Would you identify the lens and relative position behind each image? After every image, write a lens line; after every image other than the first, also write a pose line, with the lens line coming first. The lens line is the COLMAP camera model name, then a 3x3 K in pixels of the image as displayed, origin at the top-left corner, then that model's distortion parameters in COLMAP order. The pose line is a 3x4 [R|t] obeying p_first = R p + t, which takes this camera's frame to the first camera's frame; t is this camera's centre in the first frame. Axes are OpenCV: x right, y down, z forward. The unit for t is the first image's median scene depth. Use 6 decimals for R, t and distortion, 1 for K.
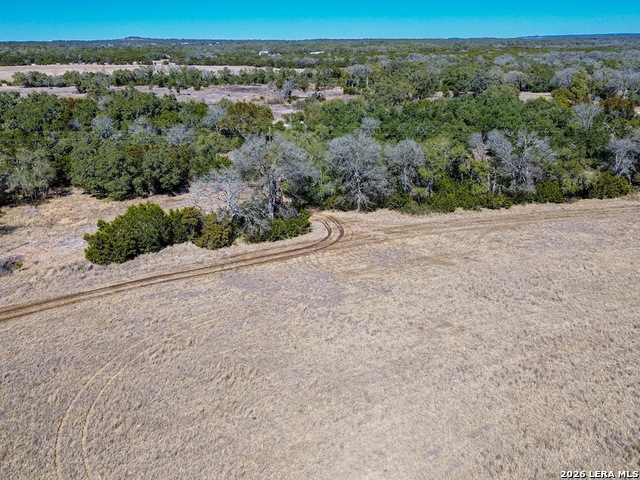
lens RADIAL K [[594.7, 0, 318.6], [0, 594.7, 243.4], [0, 0, 1]] dist [0.089544, -0.124687]
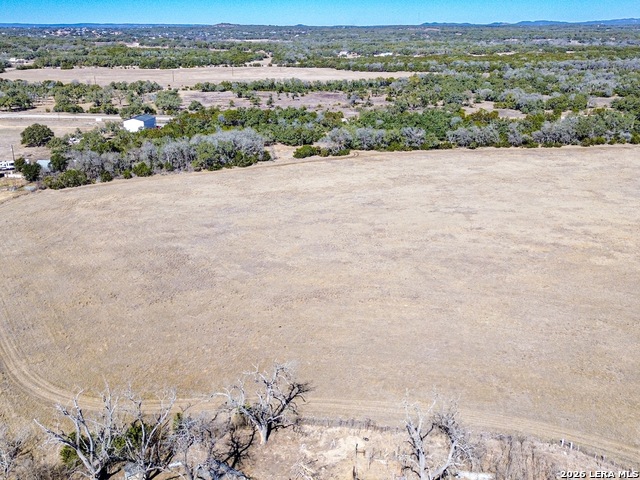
lens RADIAL K [[594.7, 0, 318.6], [0, 594.7, 243.4], [0, 0, 1]] dist [0.089544, -0.124687]
pose [[0.991694, 0.046234, -0.120021, 0.226542], [-0.042793, 0.998600, 0.031097, 0.361405], [0.121290, -0.025702, 0.992284, -2.293655]]
